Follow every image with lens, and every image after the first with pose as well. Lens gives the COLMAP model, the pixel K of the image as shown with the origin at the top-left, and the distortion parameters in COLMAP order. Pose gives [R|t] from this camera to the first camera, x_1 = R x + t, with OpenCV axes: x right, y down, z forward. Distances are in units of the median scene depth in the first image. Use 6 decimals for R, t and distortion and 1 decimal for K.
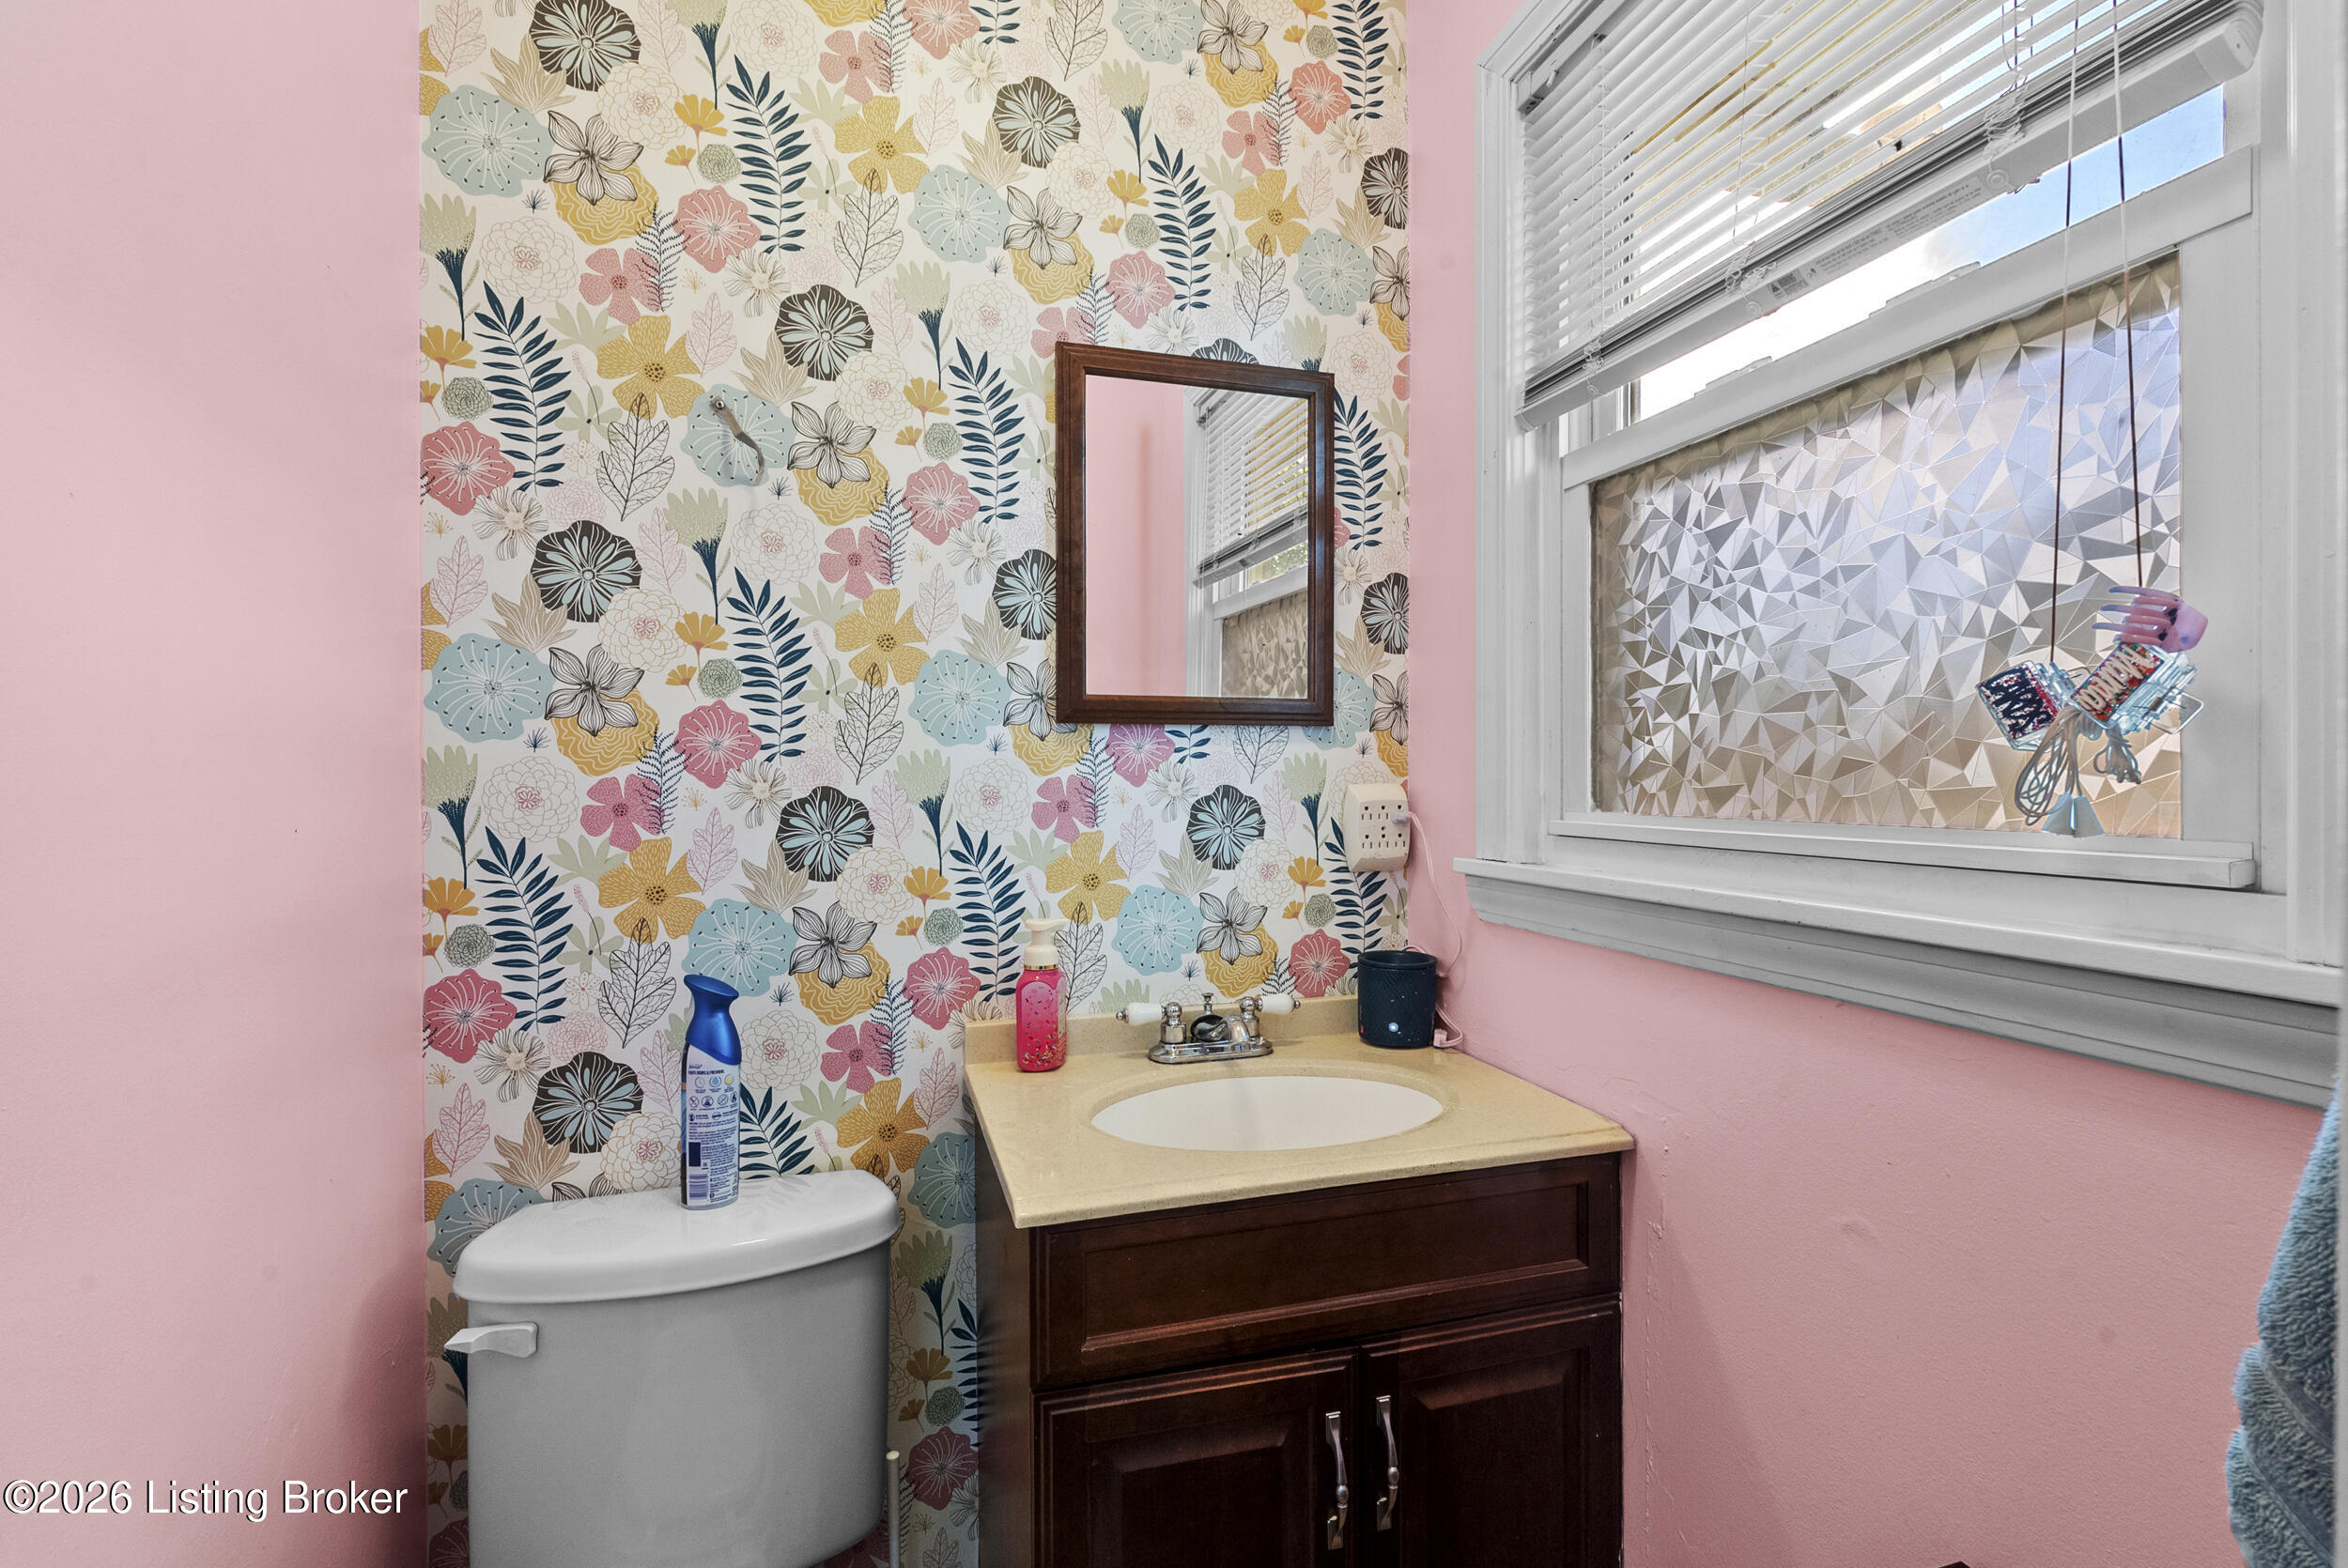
lens RADIAL K [[1042.5, 0, 1183.7], [0, 1042.5, 778.4], [0, 0, 1]] dist [0.000455, 0.000024]
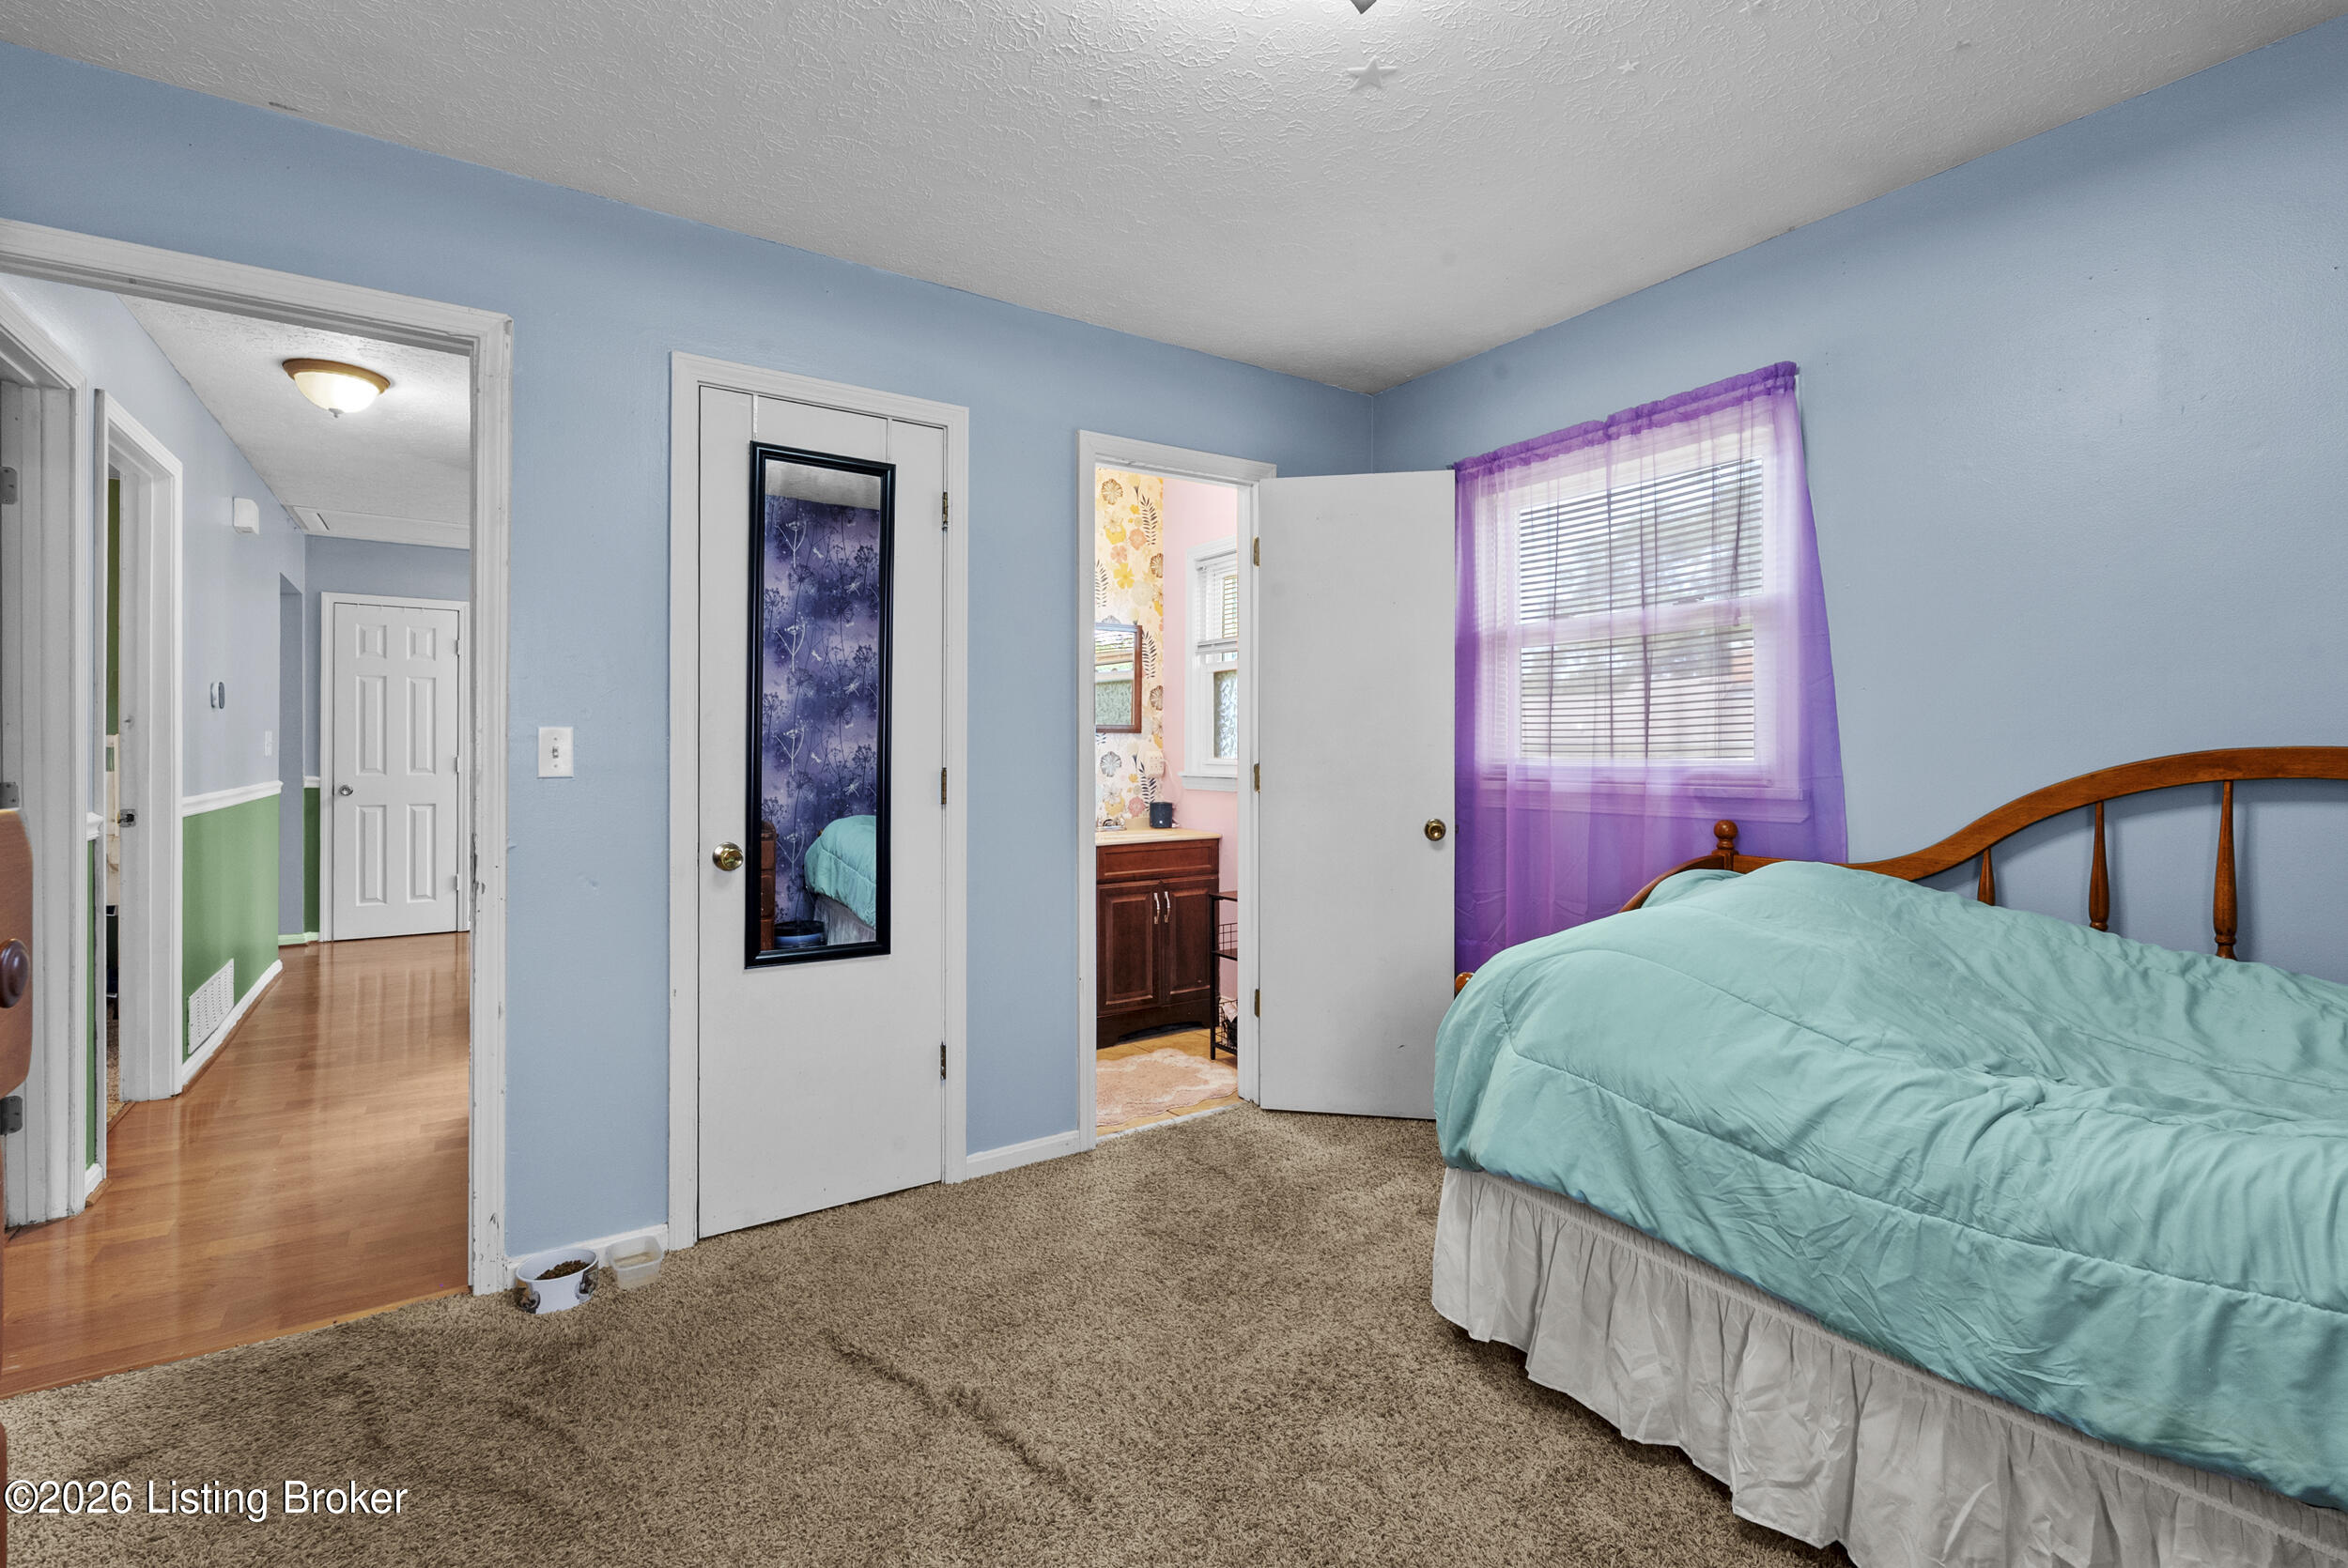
lens RADIAL K [[1042.5, 0, 1175.0], [0, 1042.5, 762.3], [0, 0, 1]] dist [0.000455, 0.000024]
pose [[0.957661, -0.000163, 0.287899, -0.692686], [-0.002074, 0.999970, 0.007466, 0.016196], [-0.287892, -0.007747, 0.957632, -2.143864]]
